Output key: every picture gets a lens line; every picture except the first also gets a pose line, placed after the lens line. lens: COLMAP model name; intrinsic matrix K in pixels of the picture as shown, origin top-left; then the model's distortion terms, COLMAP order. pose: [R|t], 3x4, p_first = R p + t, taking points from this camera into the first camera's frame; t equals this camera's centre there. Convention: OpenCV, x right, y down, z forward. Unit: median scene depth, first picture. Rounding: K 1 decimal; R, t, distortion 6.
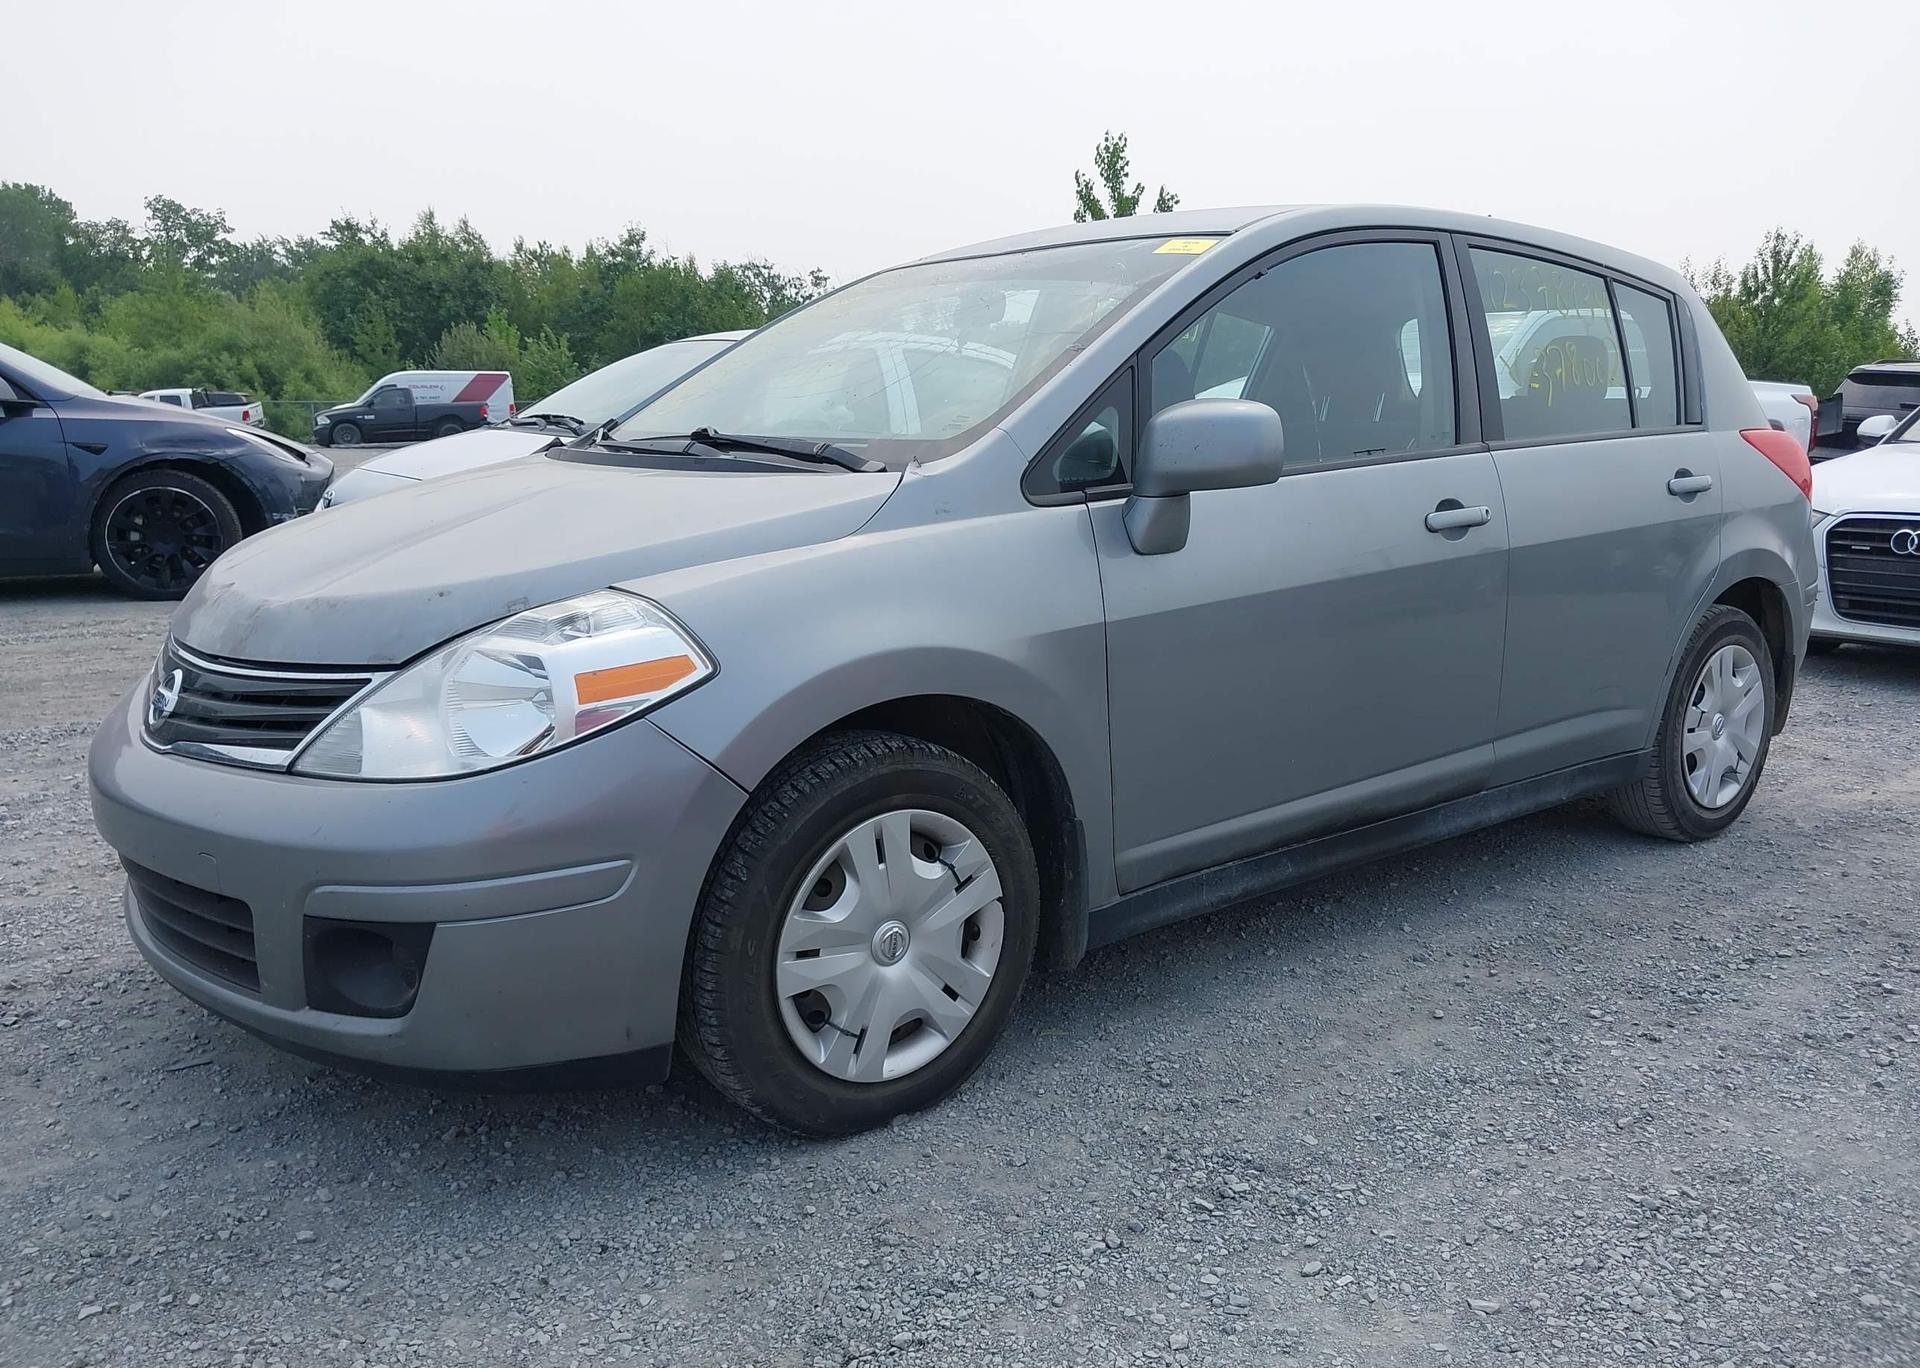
lens RADIAL K [[1526.9, 0, 971.6], [0, 1526.9, 679.7], [0, 0, 1]] dist [0.029655, -0.041023]
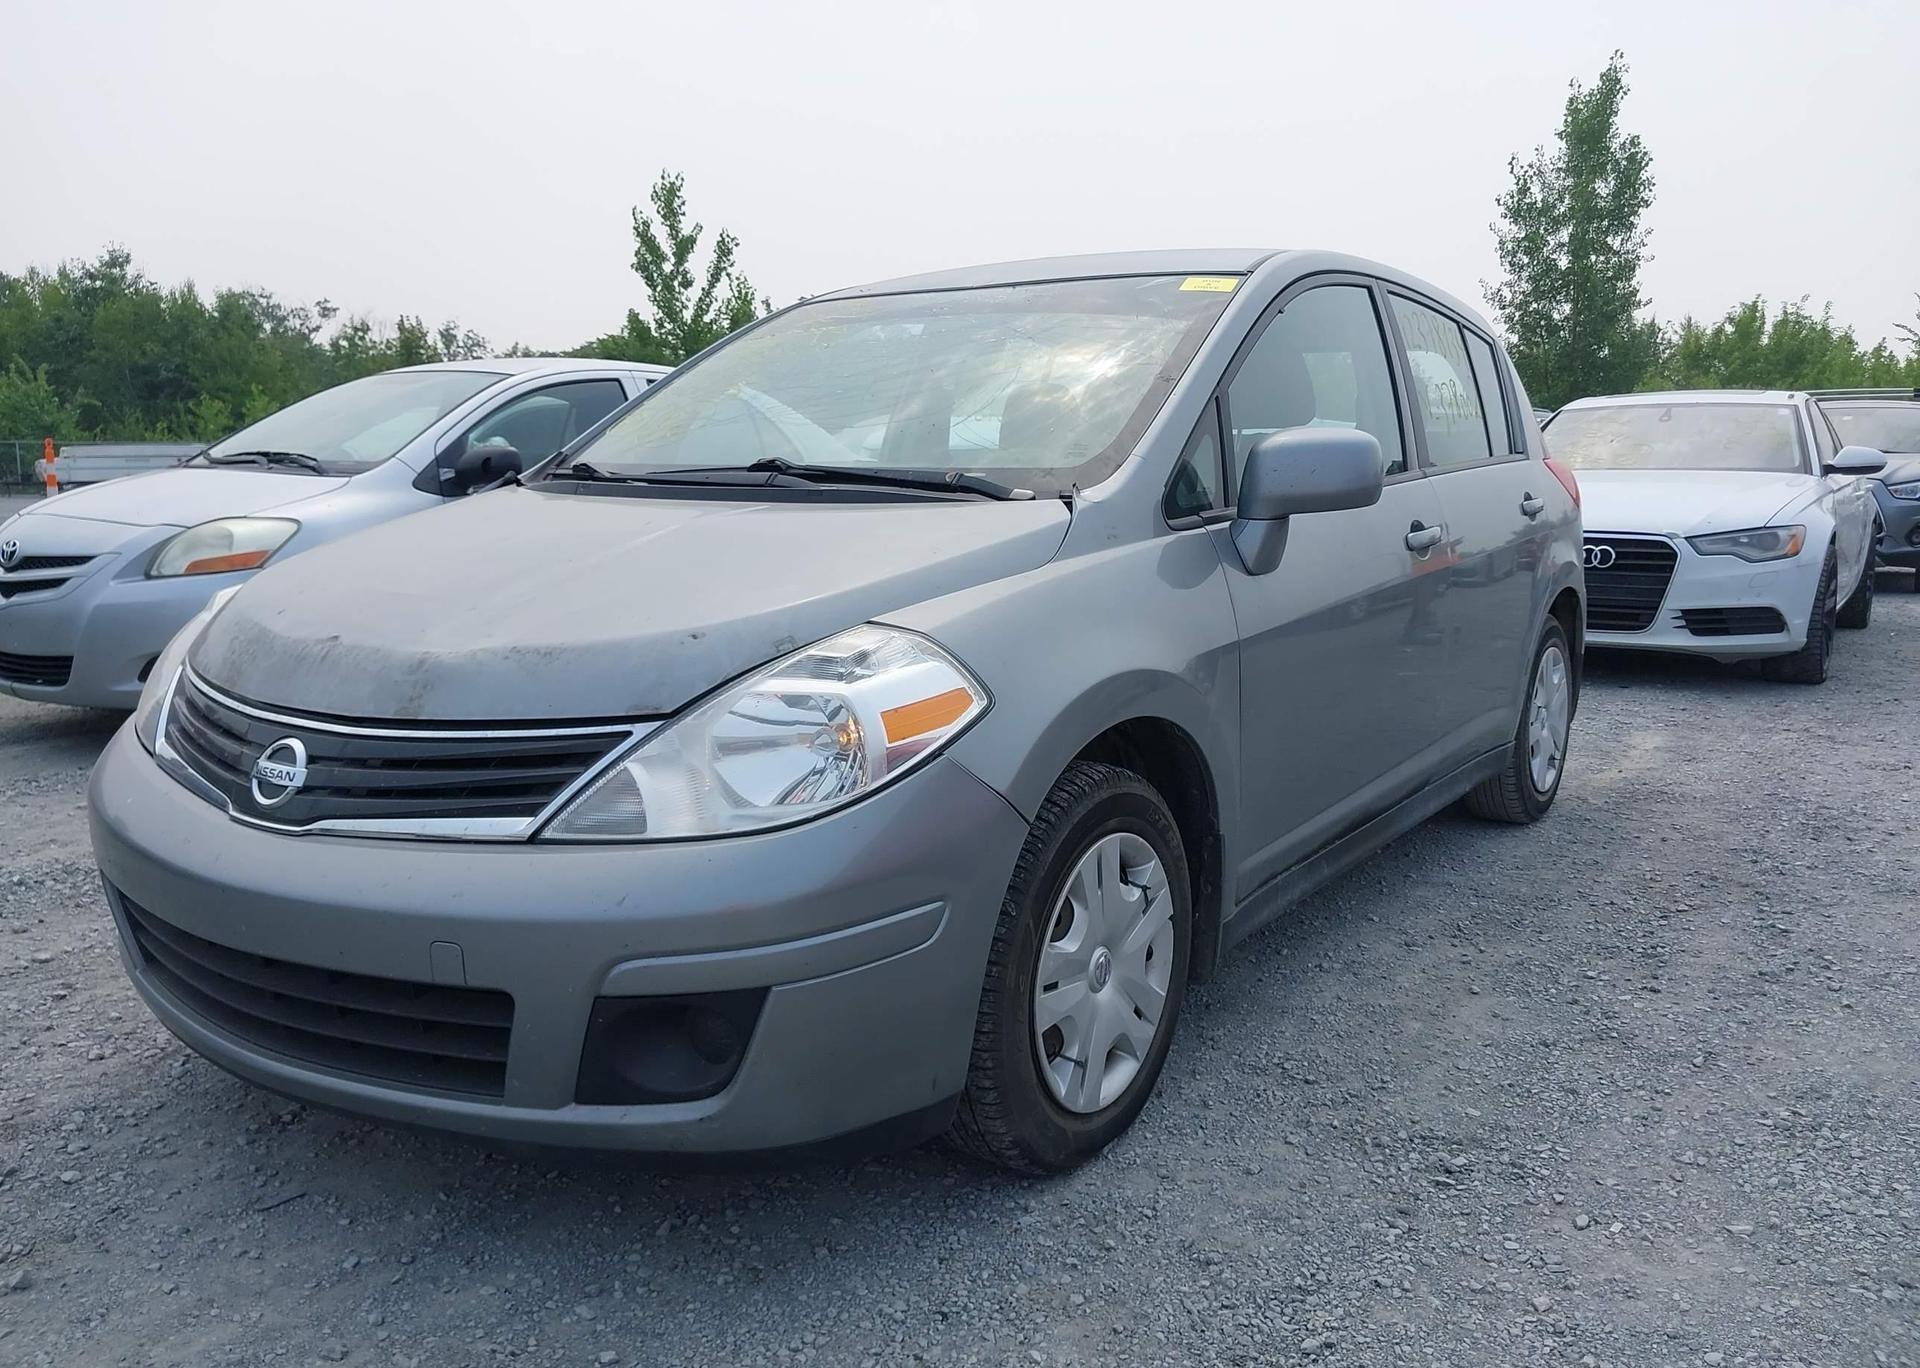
lens RADIAL K [[1526.9, 0, 974.3], [0, 1526.9, 682.2], [0, 0, 1]] dist [0.029655, -0.041023]
pose [[0.954737, -0.048100, 0.293538, -0.263185], [0.055070, 0.998362, -0.015522, -0.002390], [-0.292311, 0.030984, 0.955821, 0.040423]]
